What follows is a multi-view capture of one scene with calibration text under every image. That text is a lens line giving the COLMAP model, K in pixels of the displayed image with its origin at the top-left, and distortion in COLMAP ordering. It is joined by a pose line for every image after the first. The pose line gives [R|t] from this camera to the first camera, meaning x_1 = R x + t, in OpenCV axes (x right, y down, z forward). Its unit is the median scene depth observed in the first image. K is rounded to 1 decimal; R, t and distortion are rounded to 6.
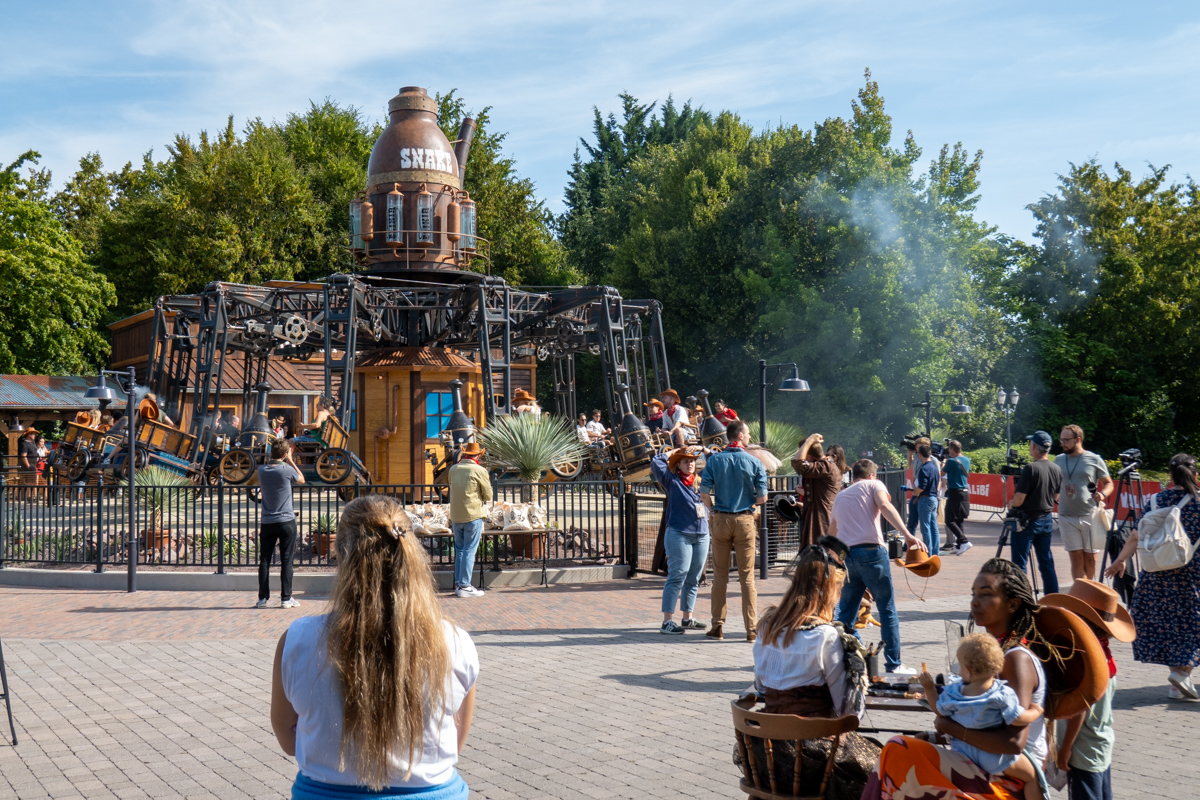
lens RADIAL K [[1374.0, 0, 600.0], [0, 1374.0, 400.0], [0, 0, 1]] dist [0.017452, -0.006908]
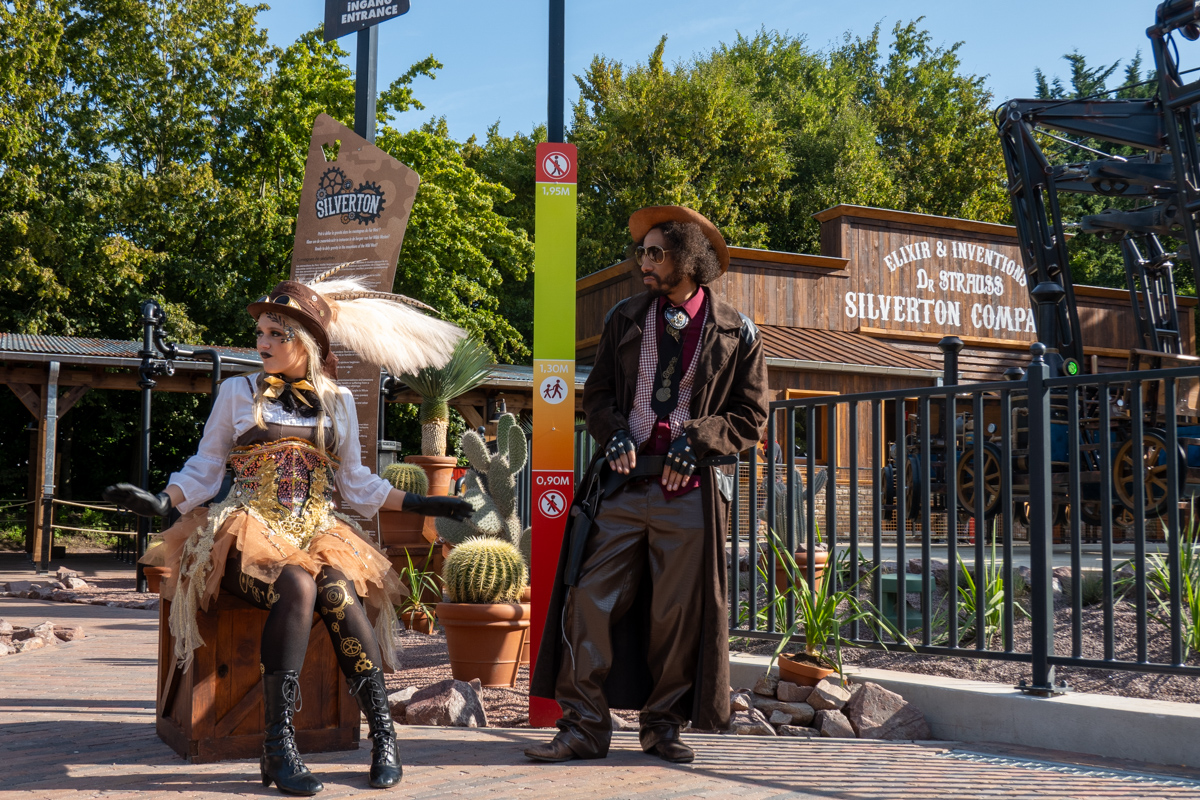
lens RADIAL K [[1374.0, 0, 600.0], [0, 1374.0, 400.0], [0, 0, 1]] dist [0.017452, -0.006908]
pose [[0.993613, 0.004095, -0.112771, -0.192095], [-0.011378, 0.997884, -0.064016, 0.031698], [0.112270, 0.064890, 0.991557, 0.249239]]
